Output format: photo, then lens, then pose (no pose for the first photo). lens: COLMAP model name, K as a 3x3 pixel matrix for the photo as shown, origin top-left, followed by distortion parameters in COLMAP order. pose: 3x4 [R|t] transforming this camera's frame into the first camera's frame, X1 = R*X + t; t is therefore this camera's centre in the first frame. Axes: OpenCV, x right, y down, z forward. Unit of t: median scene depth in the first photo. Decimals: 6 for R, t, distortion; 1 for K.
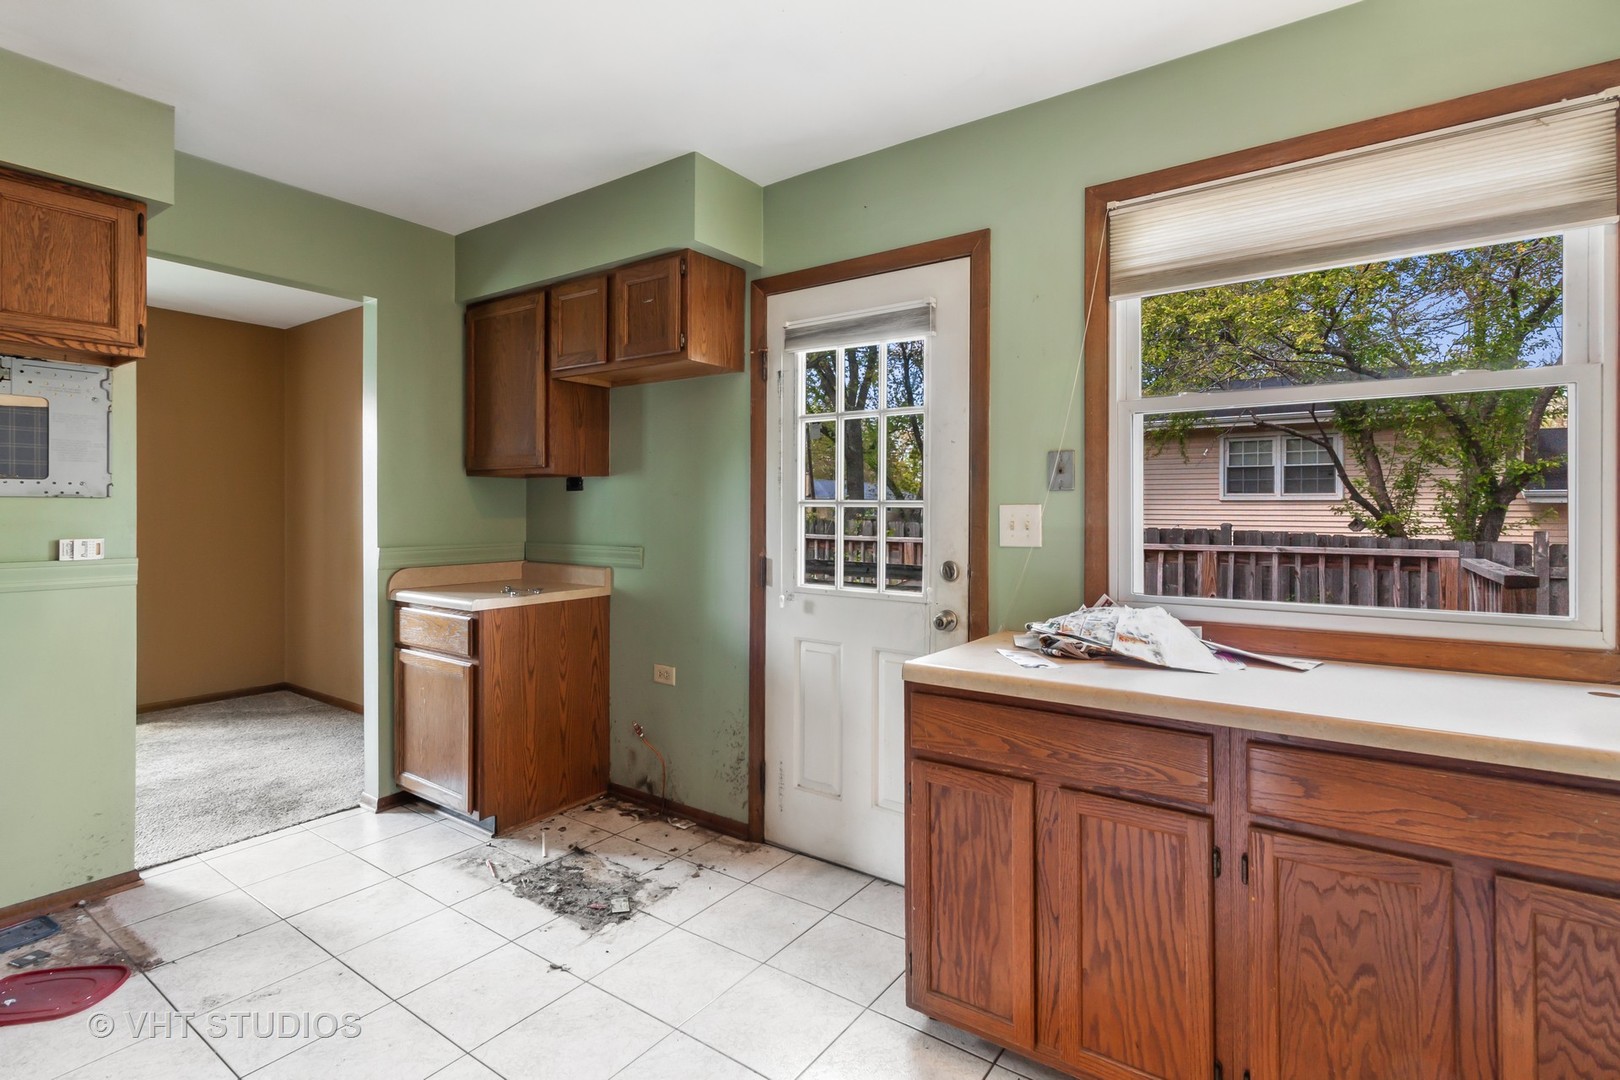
lens RADIAL K [[779.2, 0, 809.5], [0, 779.2, 501.9], [0, 0, 1]] dist [-0.000731, -0.000123]
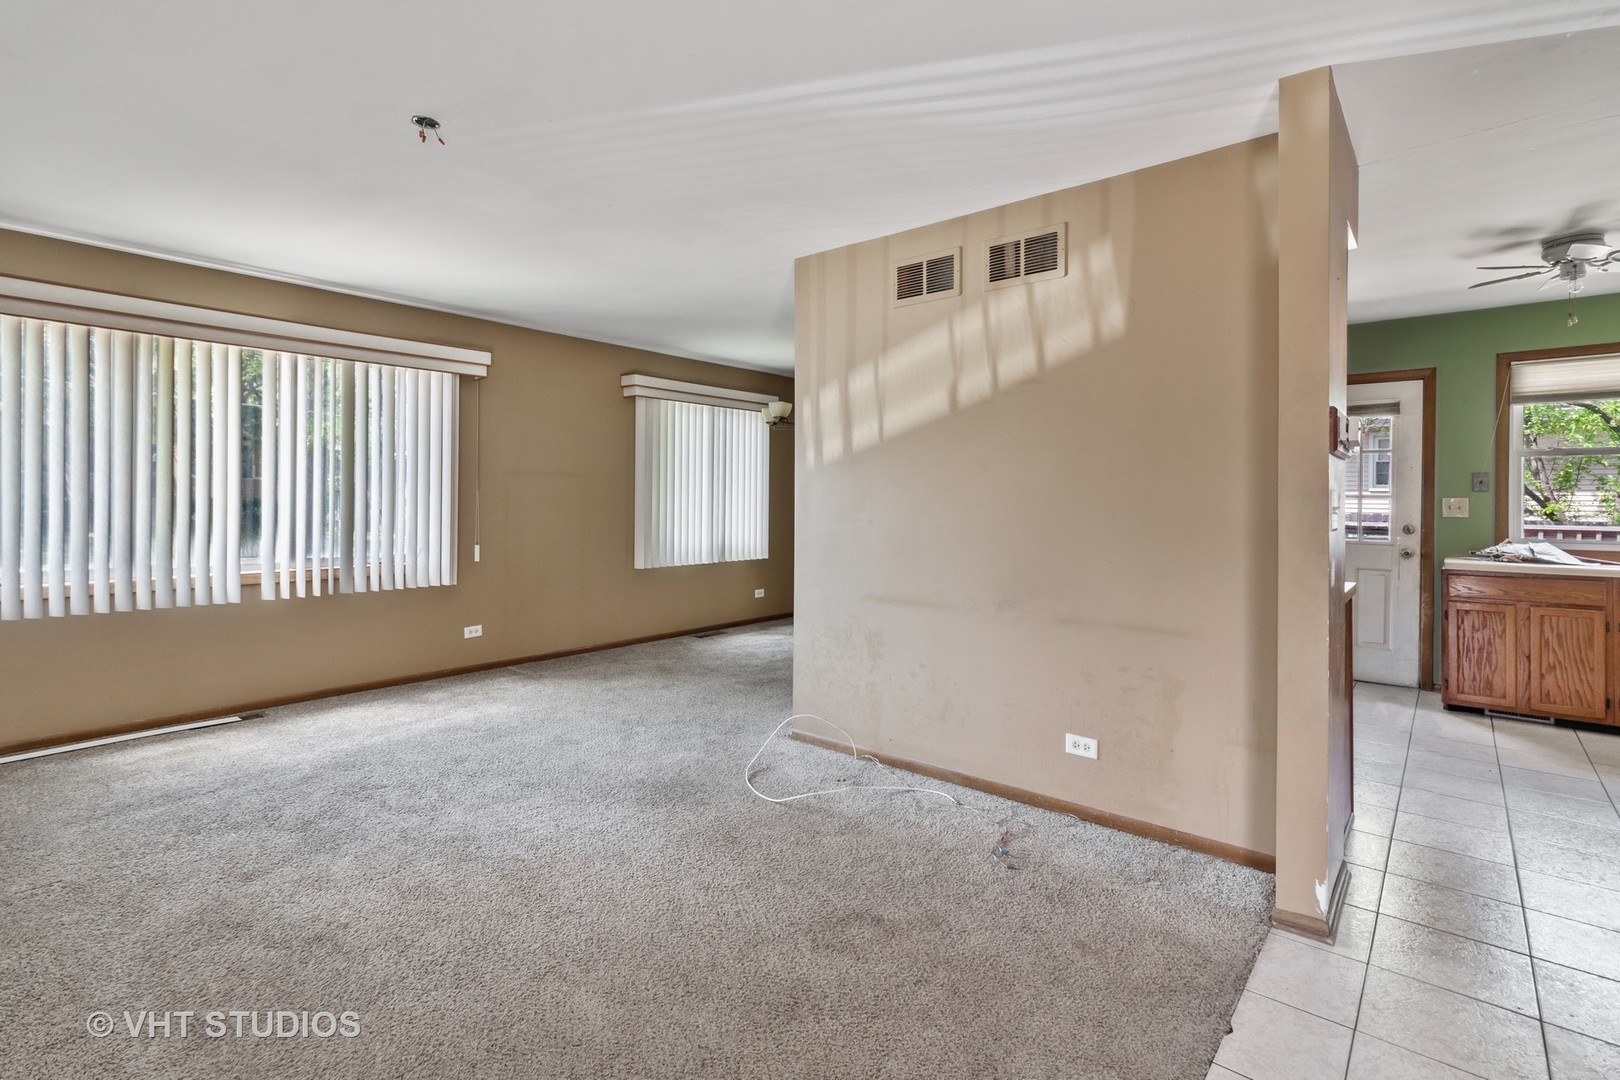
lens RADIAL K [[769.9, 0, 776.1], [0, 769.9, 496.5], [0, 0, 1]] dist [0.000236, 0.000167]
pose [[0.994082, 0.001146, -0.108627, -1.793712], [-0.000295, 0.999969, 0.007854, -0.022260], [0.108633, -0.007776, 0.994052, -1.730477]]
